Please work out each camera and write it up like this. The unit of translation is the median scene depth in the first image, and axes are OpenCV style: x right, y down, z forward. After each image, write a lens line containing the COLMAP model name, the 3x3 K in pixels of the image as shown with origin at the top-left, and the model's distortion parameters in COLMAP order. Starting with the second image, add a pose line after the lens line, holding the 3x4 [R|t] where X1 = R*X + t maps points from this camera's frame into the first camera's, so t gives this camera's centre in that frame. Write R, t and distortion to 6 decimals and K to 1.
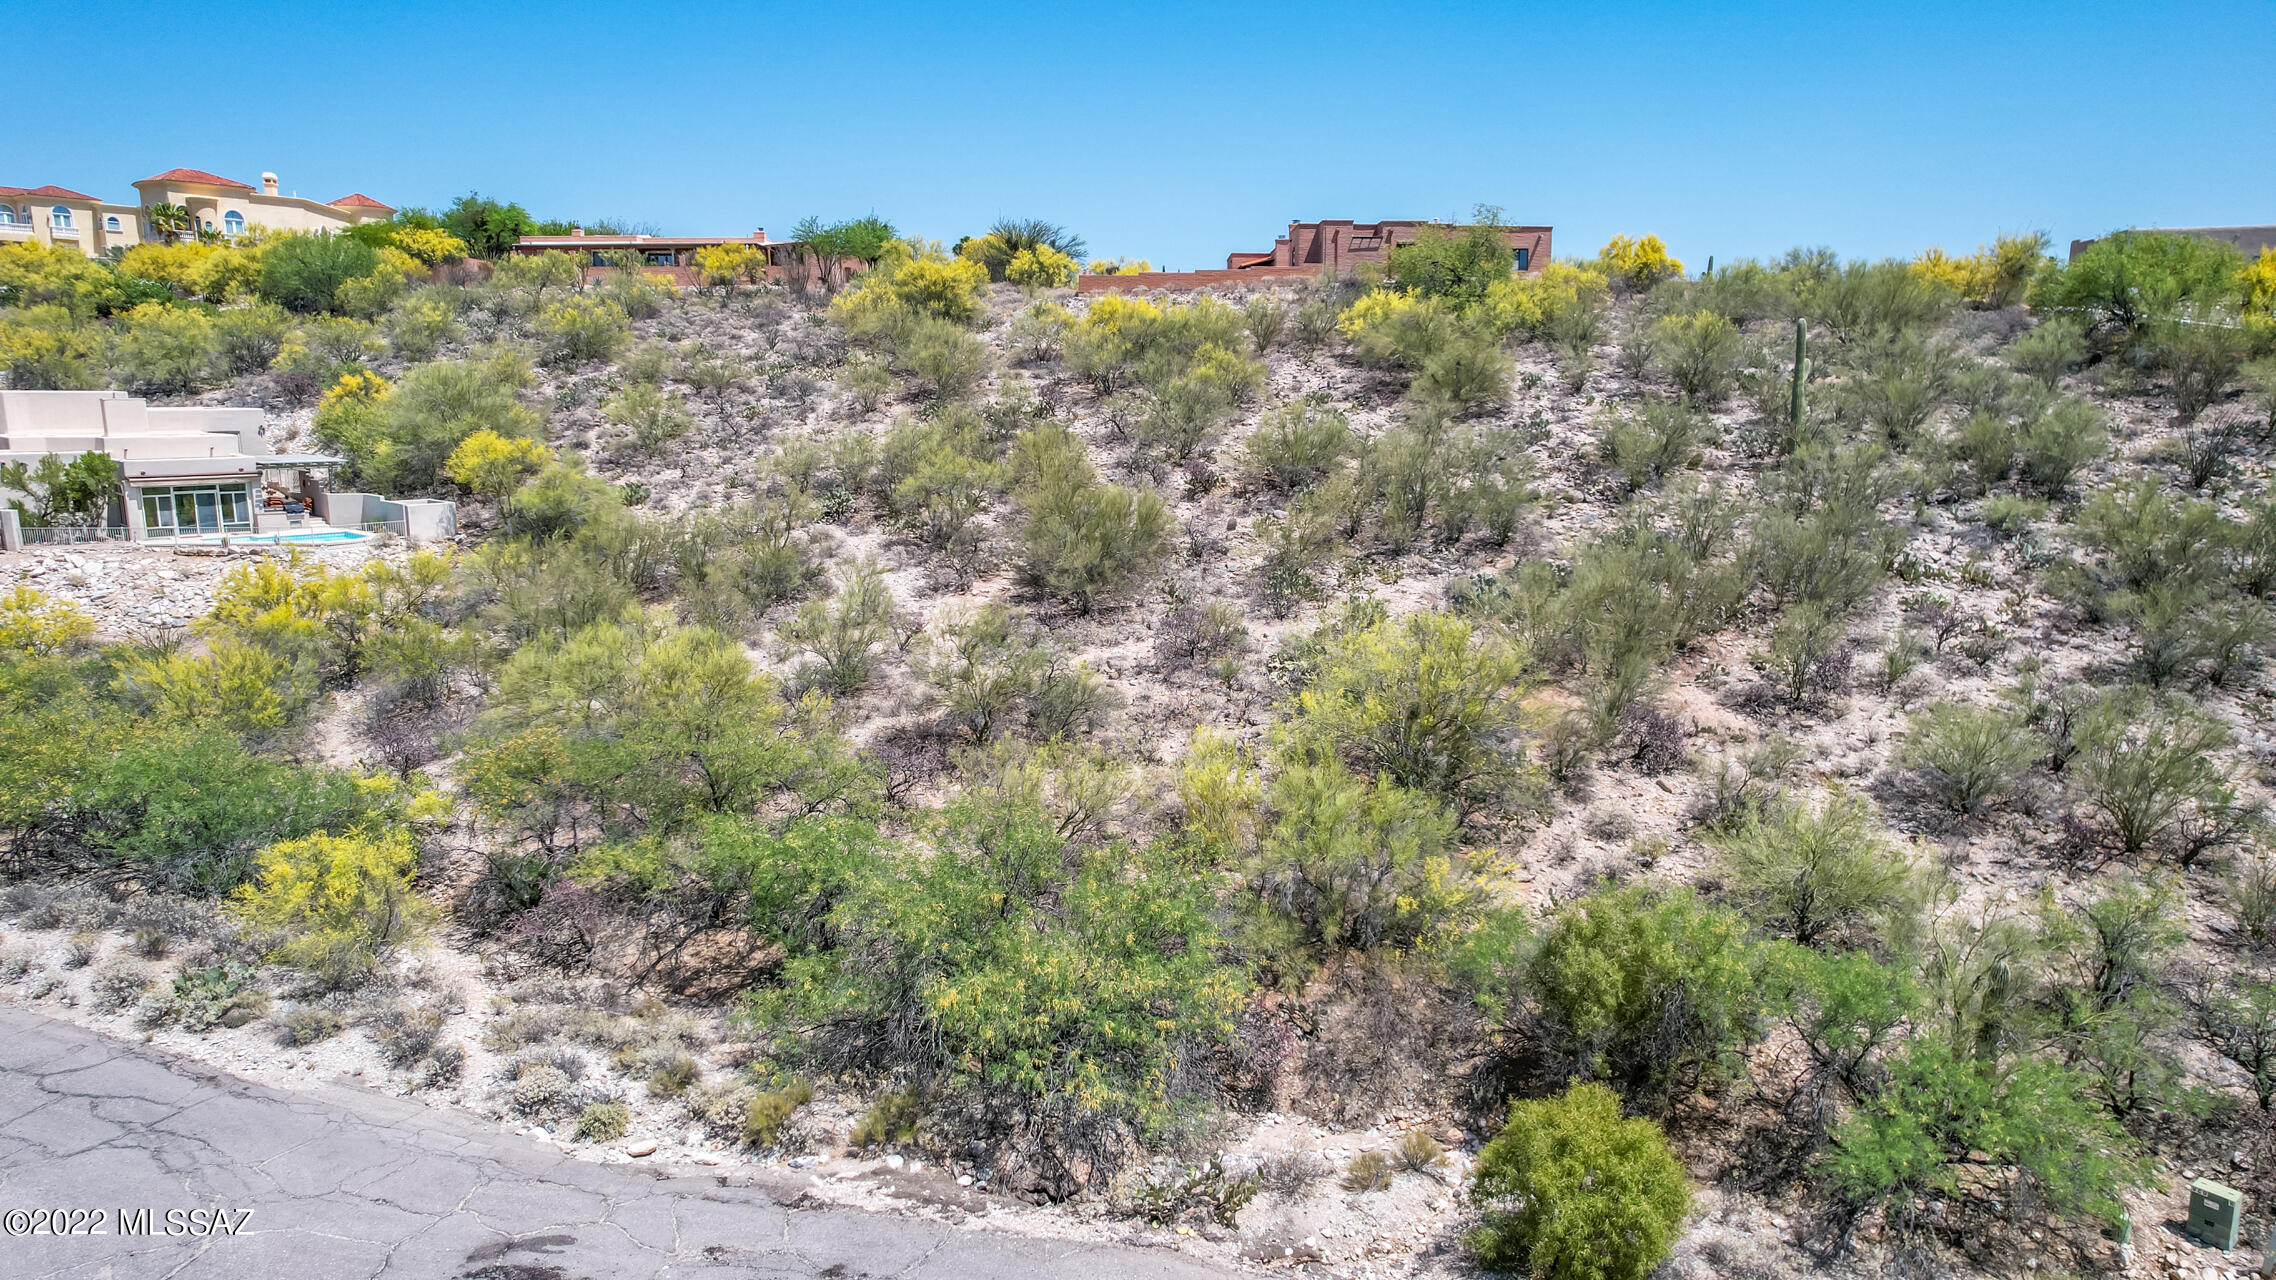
lens RADIAL K [[1479.7, 0, 1154.4], [0, 1479.7, 639.6], [0, 0, 1]] dist [-0.078358, 0.072588]
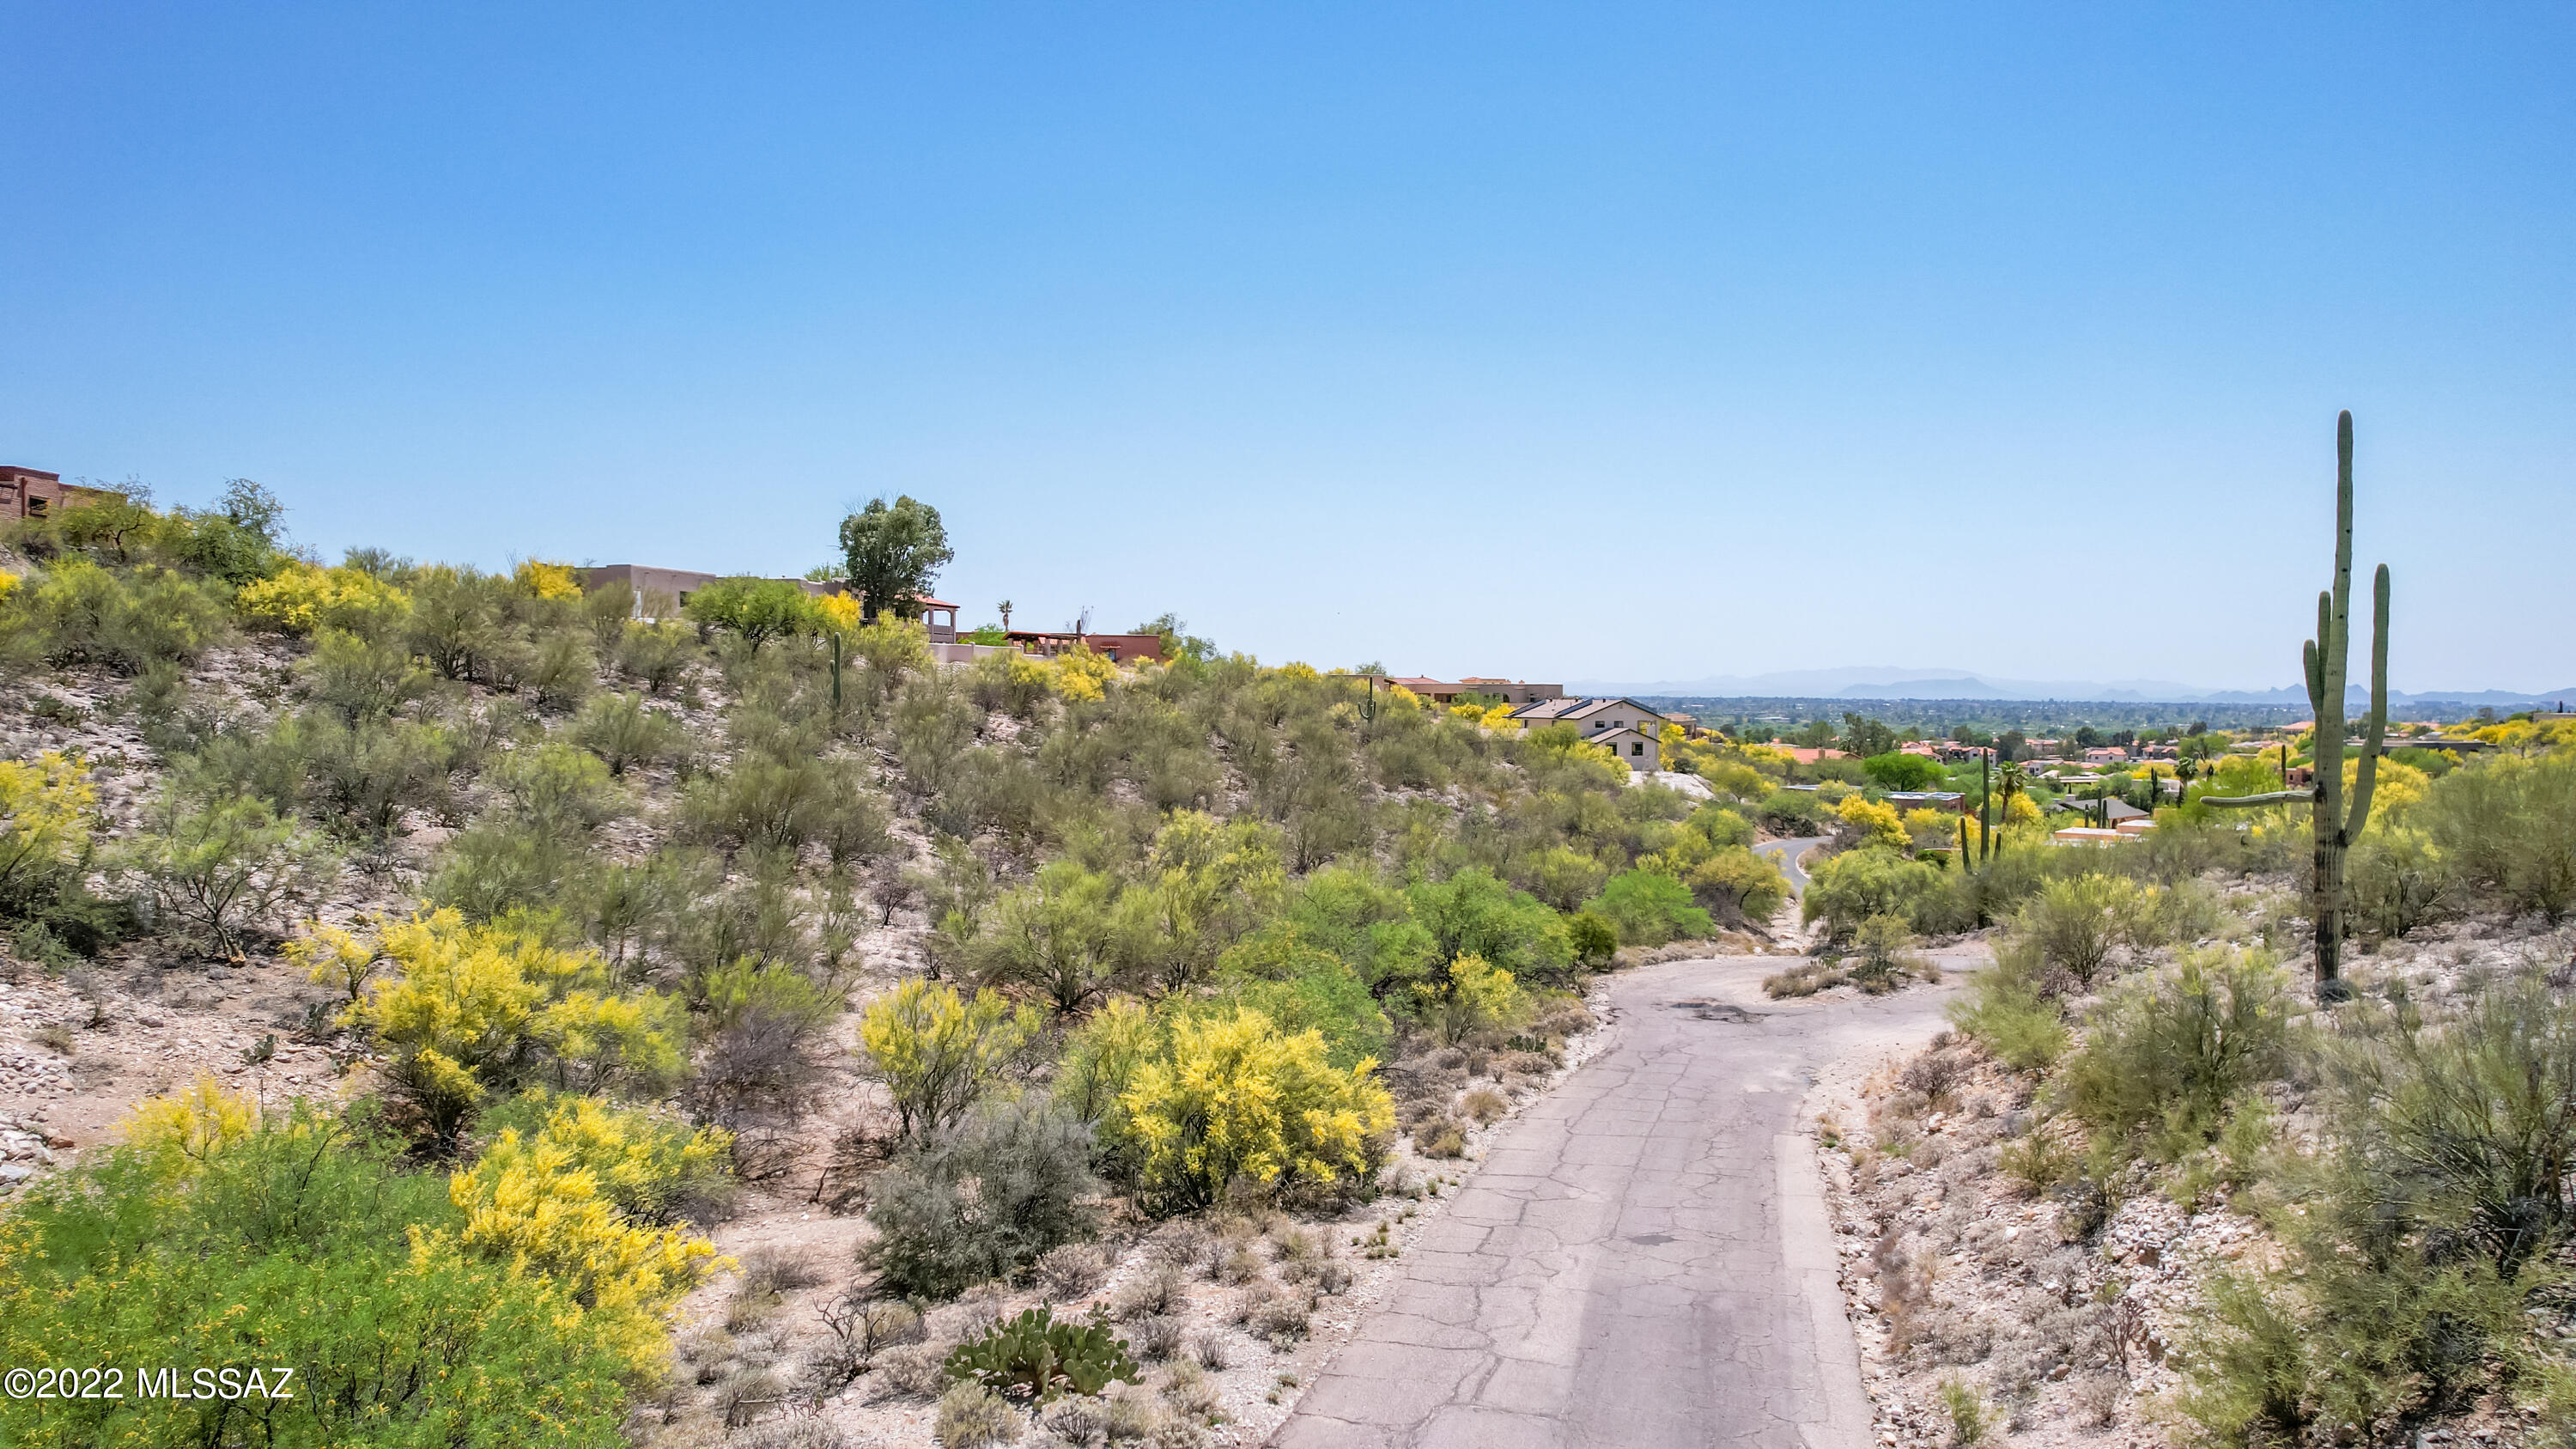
lens RADIAL K [[1675.0, 0, 1295.7], [0, 1675.0, 725.9], [0, 0, 1]] dist [-0.078358, 0.072588]
pose [[-0.020516, -0.020910, 0.999571, -0.755641], [0.160666, 0.986718, 0.023939, -0.060303], [-0.986796, 0.161089, -0.016884, 0.368404]]
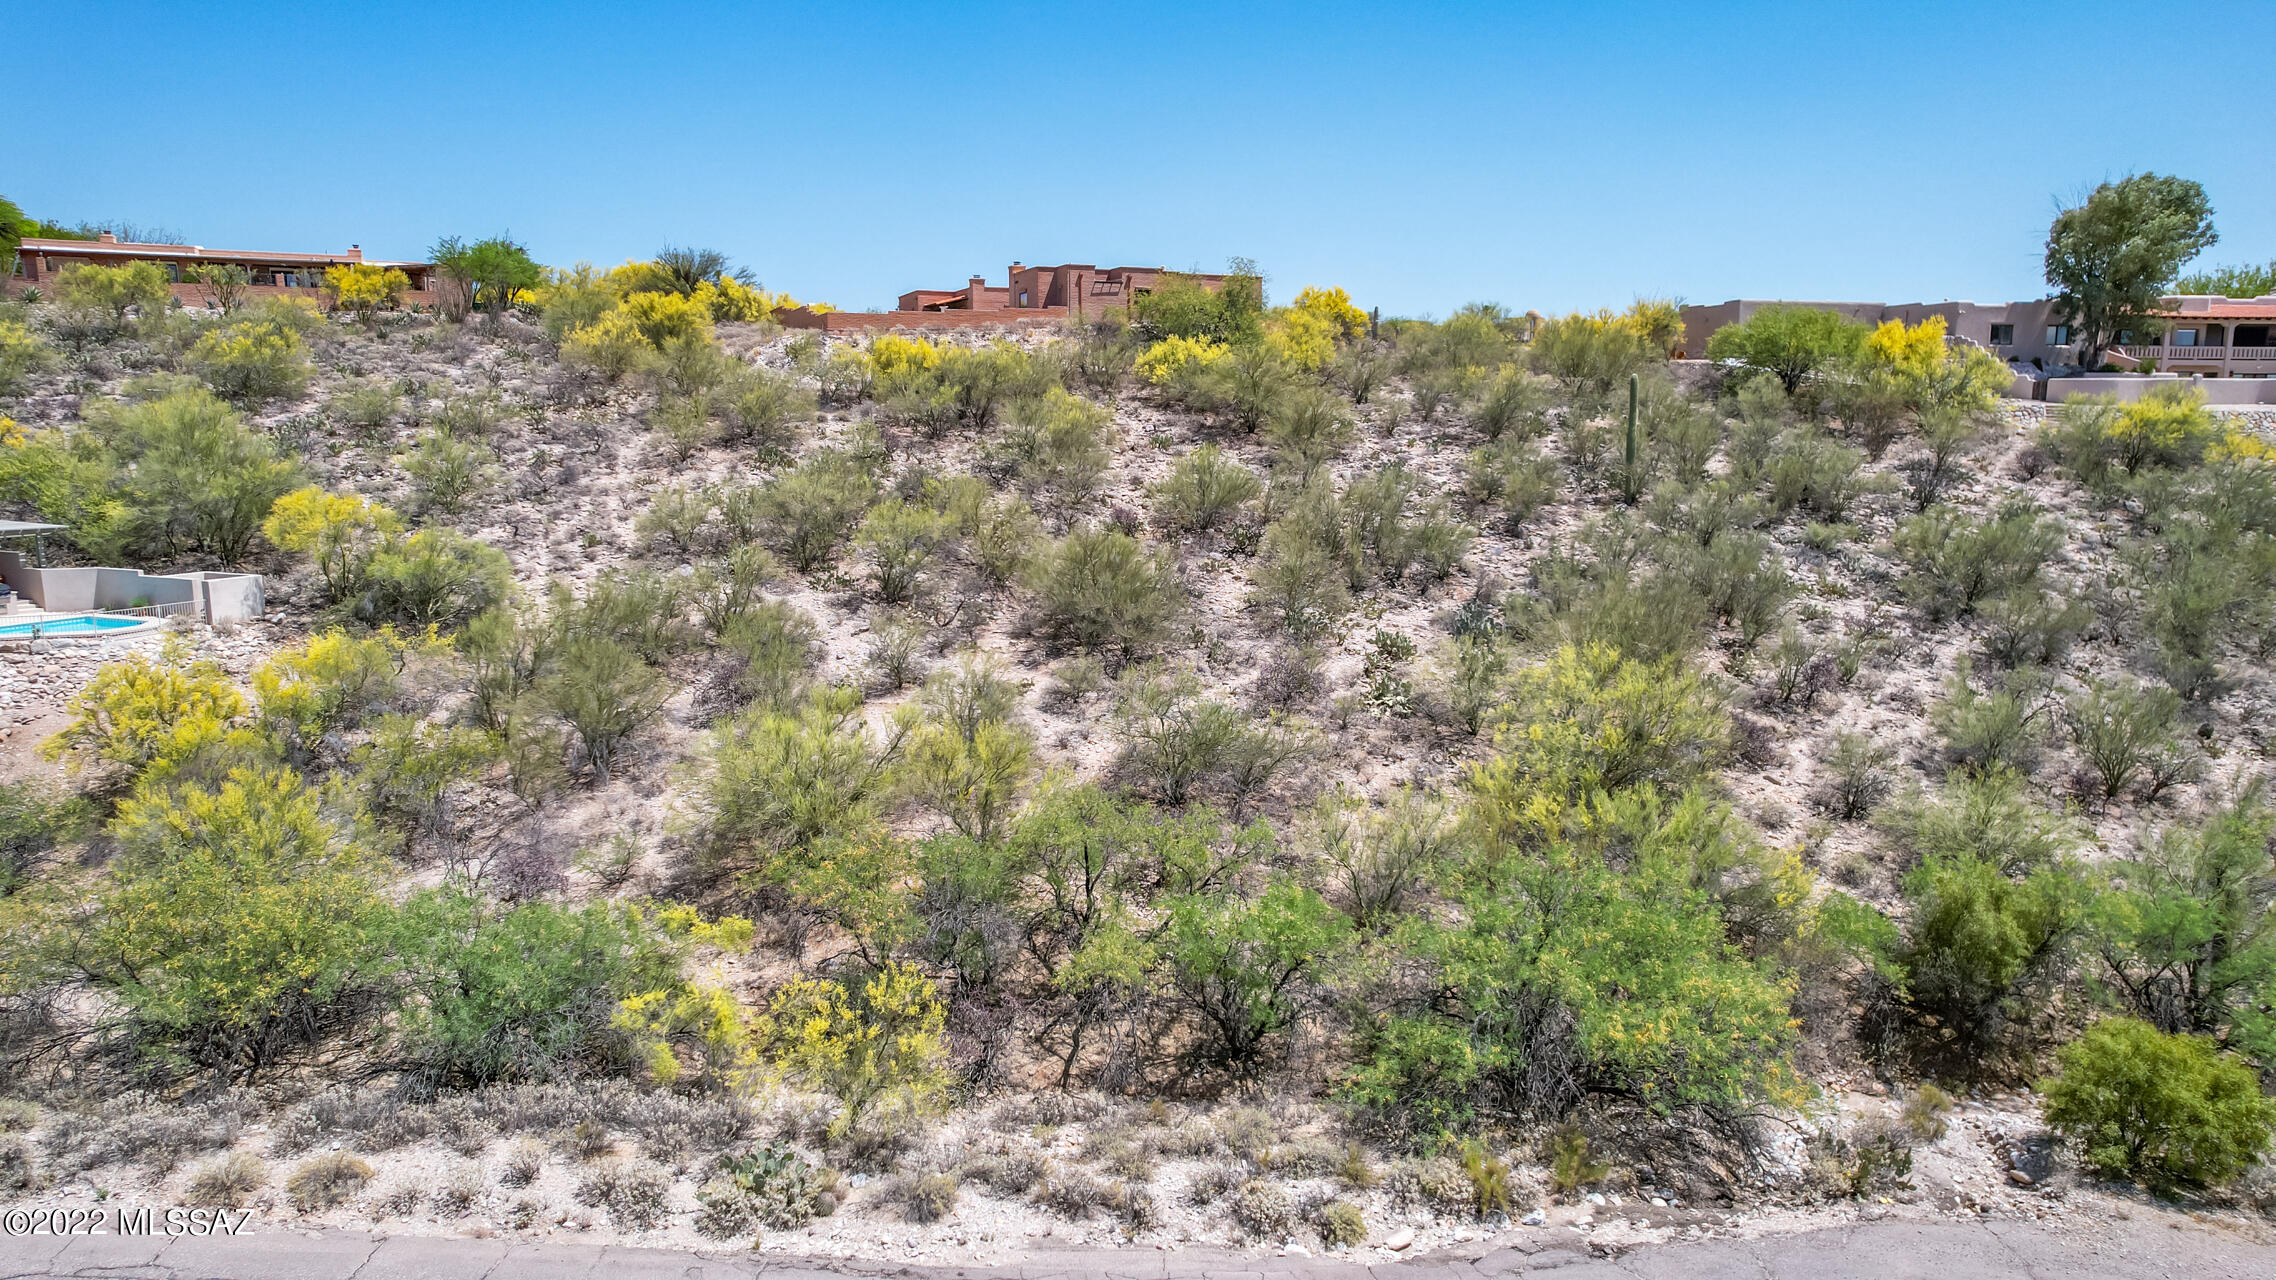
lens RADIAL K [[1479.7, 0, 1136.2], [0, 1479.7, 636.8], [0, 0, 1]] dist [-0.078358, 0.072588]
pose [[0.925103, -0.054807, 0.375740, -0.245336], [0.062060, 0.998046, -0.007219, -0.016850], [-0.374610, 0.029997, 0.926697, 0.041606]]
